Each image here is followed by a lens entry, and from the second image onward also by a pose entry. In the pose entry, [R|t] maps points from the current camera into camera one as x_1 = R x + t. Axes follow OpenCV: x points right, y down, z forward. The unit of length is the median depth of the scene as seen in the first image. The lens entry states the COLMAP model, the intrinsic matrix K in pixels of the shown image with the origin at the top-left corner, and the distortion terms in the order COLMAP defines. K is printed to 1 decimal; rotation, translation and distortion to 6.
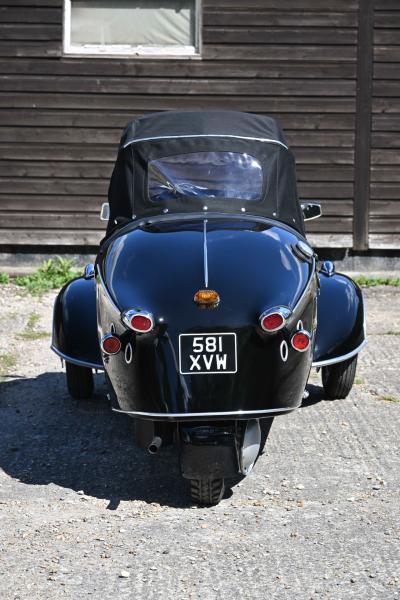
lens RADIAL K [[2083.4, 0, 201.0], [0, 2083.4, 311.8], [0, 0, 1]] dist [0.054594, -0.267057]
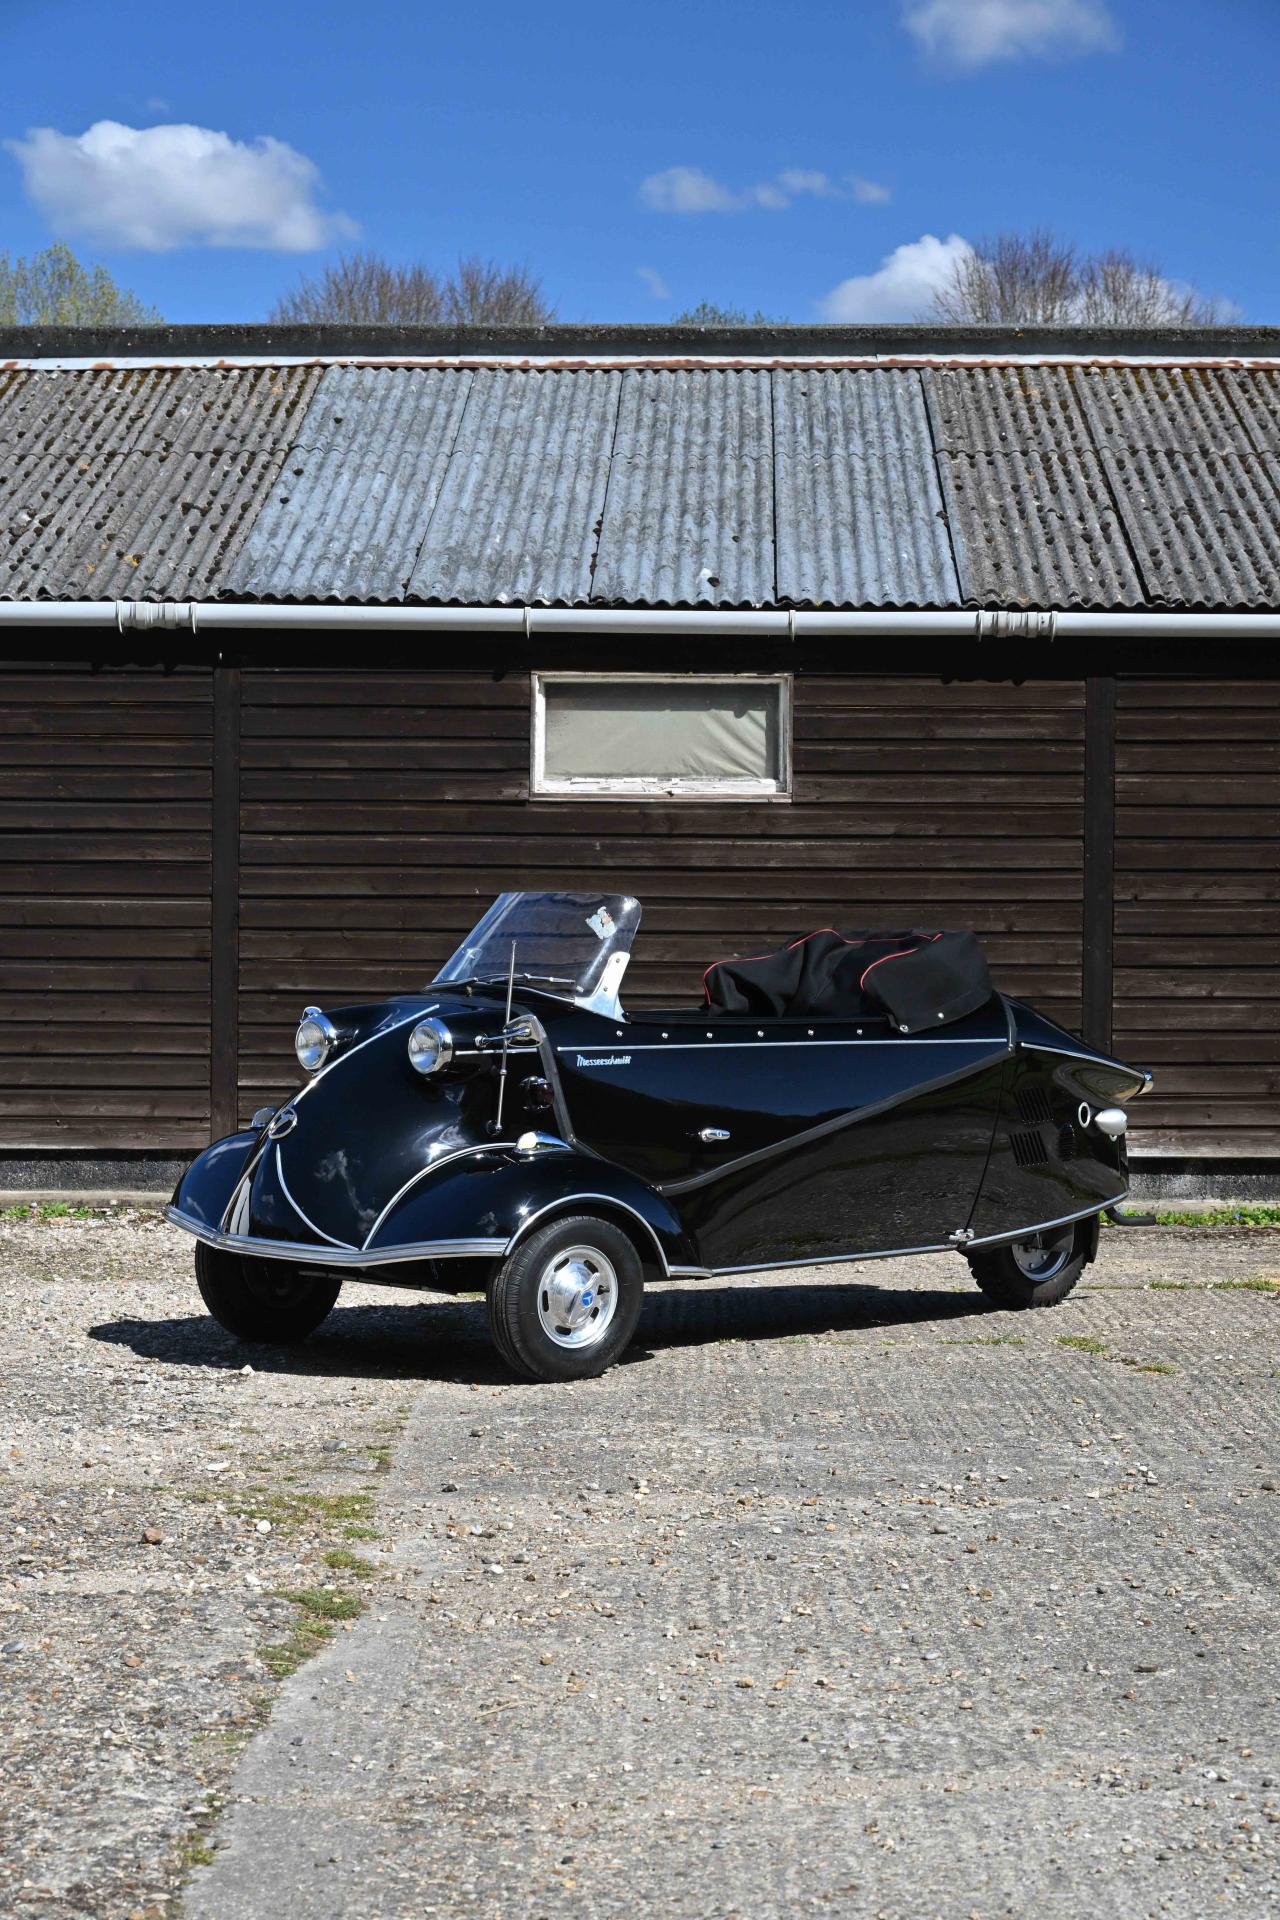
lens RADIAL K [[4188.5, 0, 643.7], [0, 4188.5, 1003.1], [0, 0, 1]] dist [0.042398, -0.344175]
pose [[0.999564, -0.006885, -0.028703, -0.007050], [0.004100, 0.995376, -0.095965, 0.032397], [0.029231, 0.095805, 0.994971, -0.060379]]
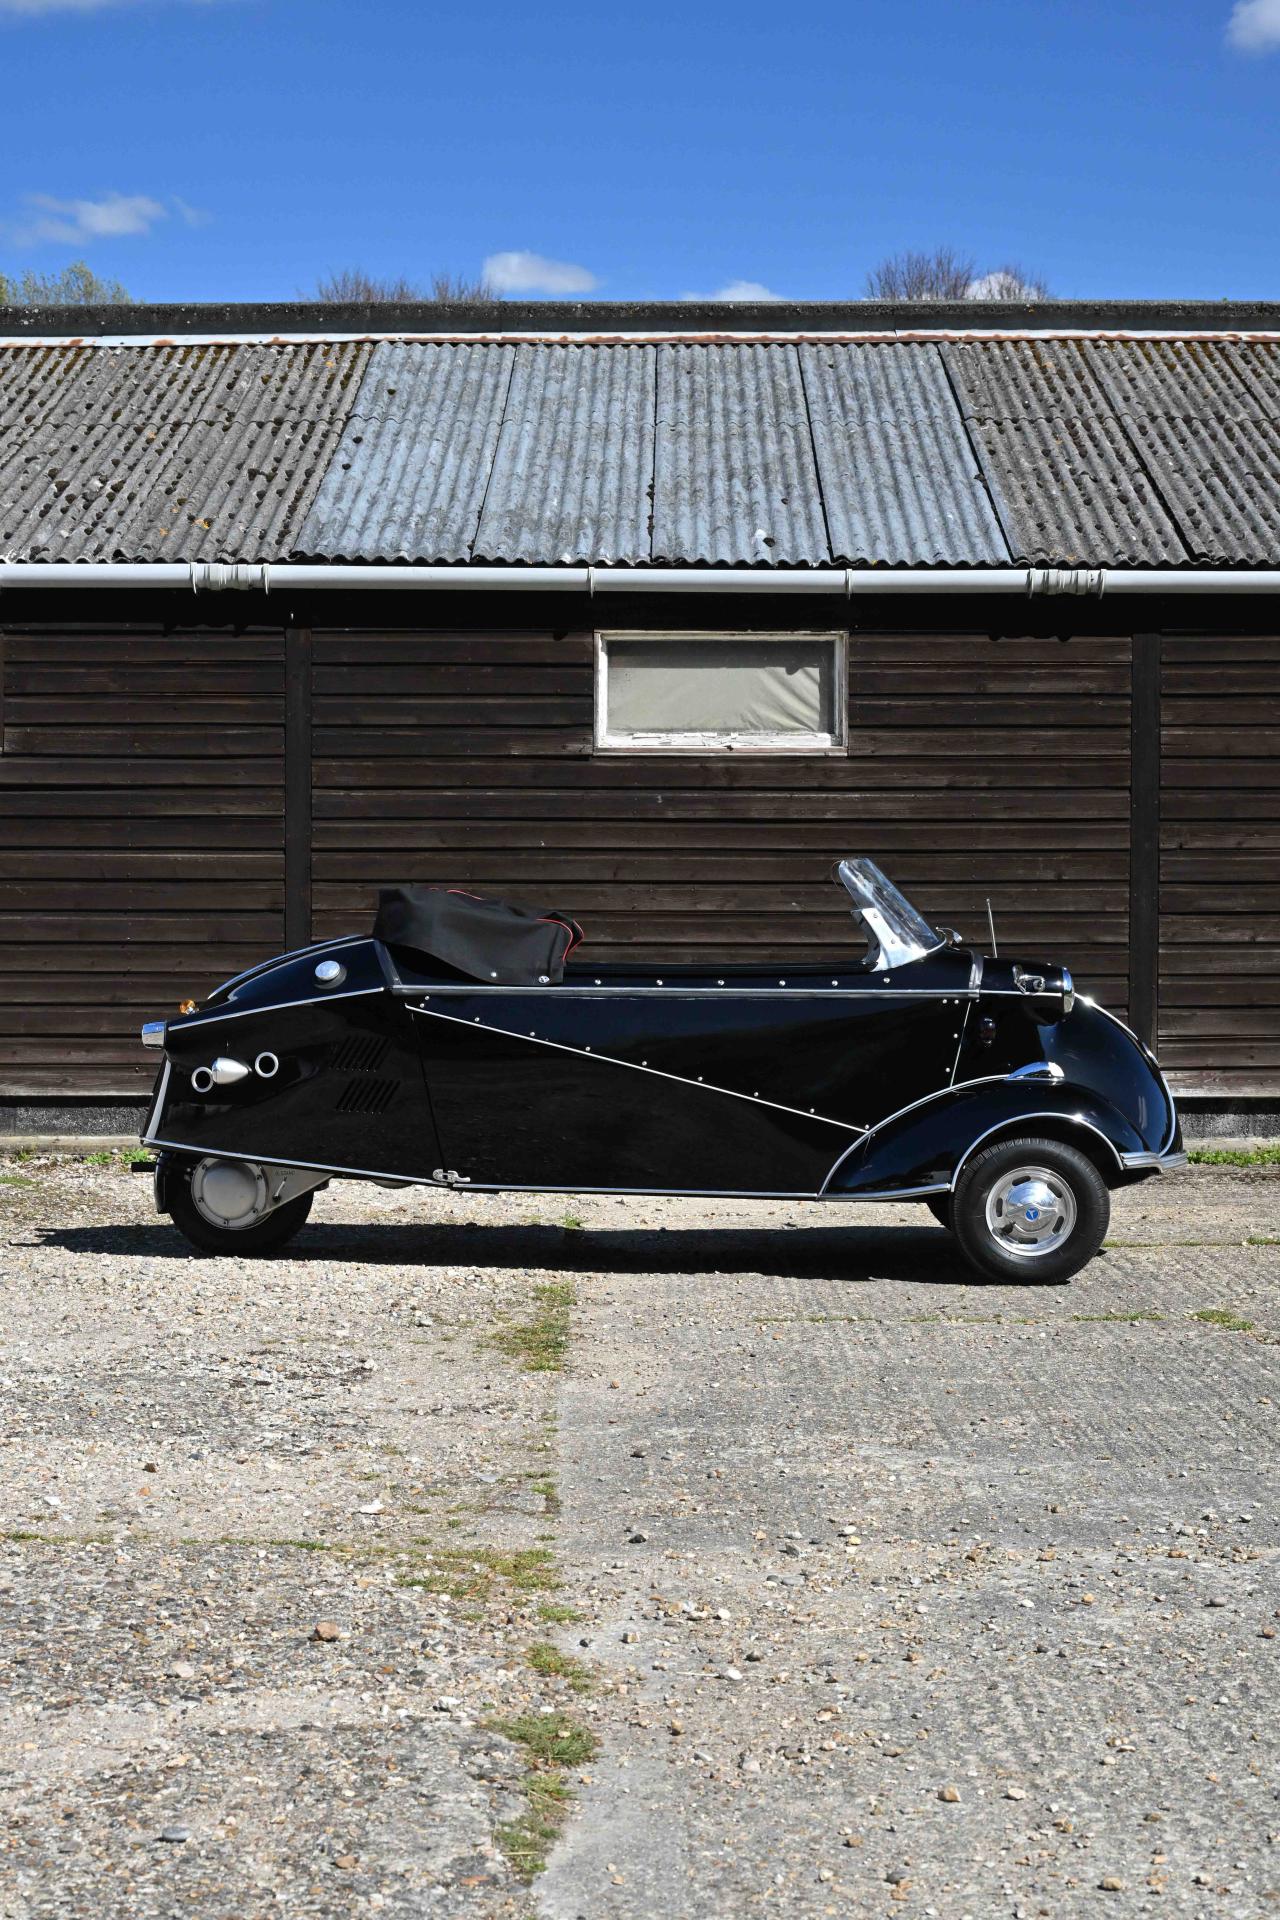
lens RADIAL K [[3558.9, 0, 648.5], [0, 3558.9, 968.8], [0, 0, 1]] dist [0.029814, -0.163481]
pose [[0.999850, -0.012302, -0.012192, -0.041360], [0.011277, 0.996665, -0.080820, 0.009978], [0.013146, 0.080671, 0.996654, 0.069516]]
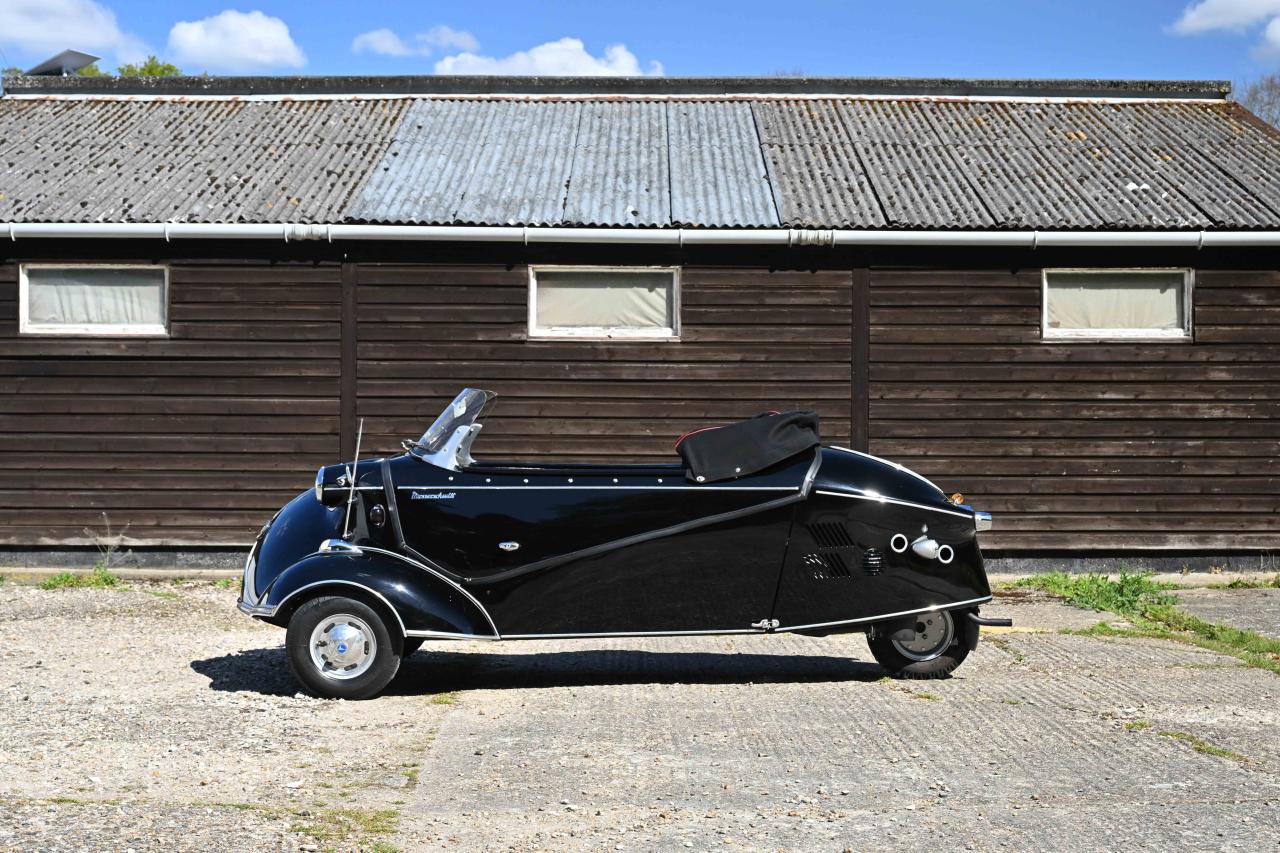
lens RADIAL K [[2084.5, 0, 639.4], [0, 2084.5, 430.5], [0, 0, 1]] dist [0.014141, -0.022953]
pose [[0.999938, -0.008205, -0.007479, -0.011160], [0.007337, 0.993962, -0.109475, 0.016751], [0.008332, 0.109414, 0.993961, 0.100642]]
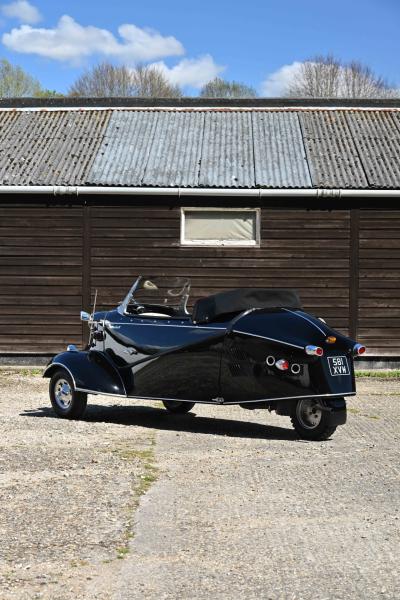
lens RADIAL K [[1388.7, 0, 199.7], [0, 1388.7, 312.7], [0, 0, 1]] dist [0.032612, -0.173495]
pose [[0.999631, -0.006049, -0.026495, -0.019679], [0.003594, 0.995779, -0.091713, 0.039066], [0.026938, 0.091584, 0.995433, -0.149336]]
